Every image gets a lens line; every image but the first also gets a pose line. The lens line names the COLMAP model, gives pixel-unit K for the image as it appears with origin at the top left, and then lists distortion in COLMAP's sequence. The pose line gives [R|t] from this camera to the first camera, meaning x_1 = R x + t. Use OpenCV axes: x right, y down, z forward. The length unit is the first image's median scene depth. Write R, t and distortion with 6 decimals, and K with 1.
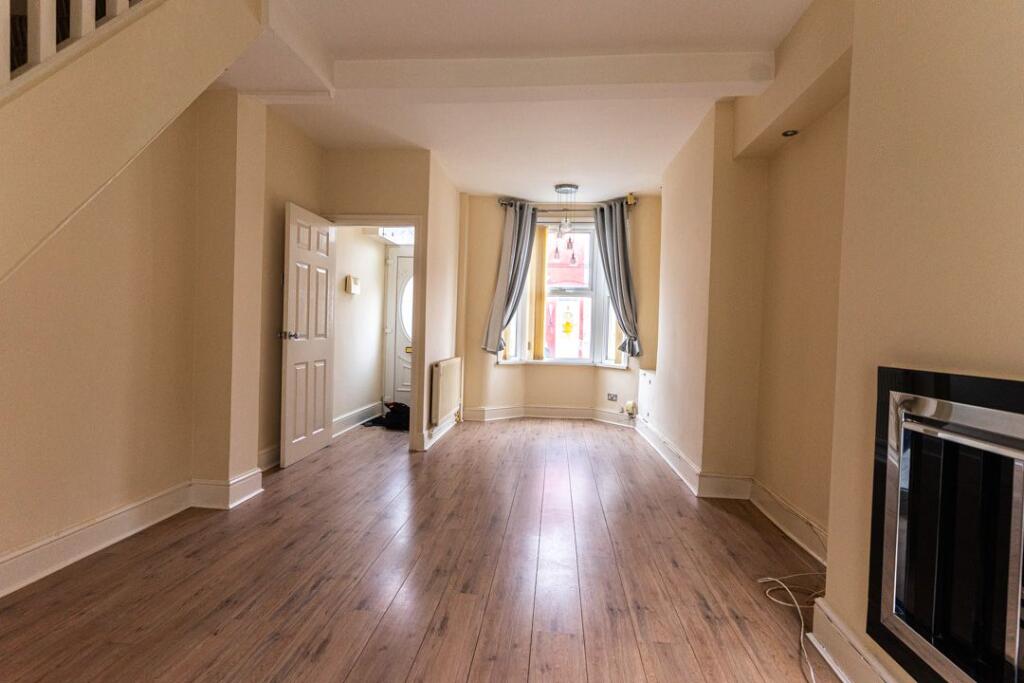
lens RADIAL K [[503.7, 0, 507.5], [0, 503.7, 336.4], [0, 0, 1]] dist [-0.001062, -0.000211]
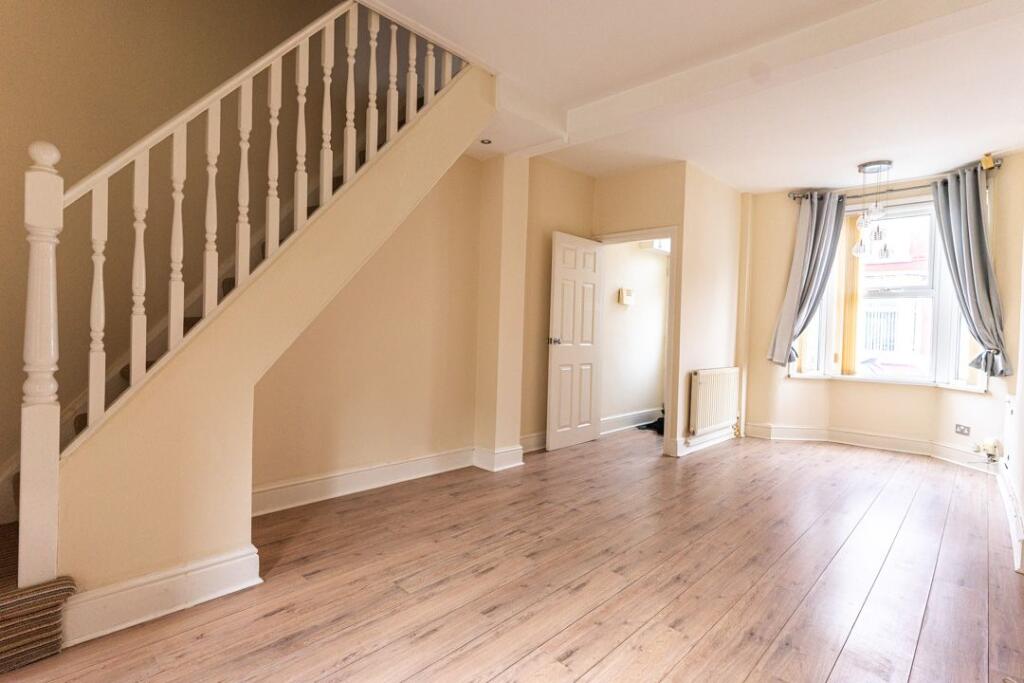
lens RADIAL K [[503.7, 0, 507.5], [0, 503.7, 336.4], [0, 0, 1]] dist [-0.001062, -0.000211]
pose [[0.780872, 0.001629, -0.624689, 0.156112], [-0.015488, 0.999740, -0.016753, 0.005602], [0.624499, 0.022757, 0.780694, -0.007299]]
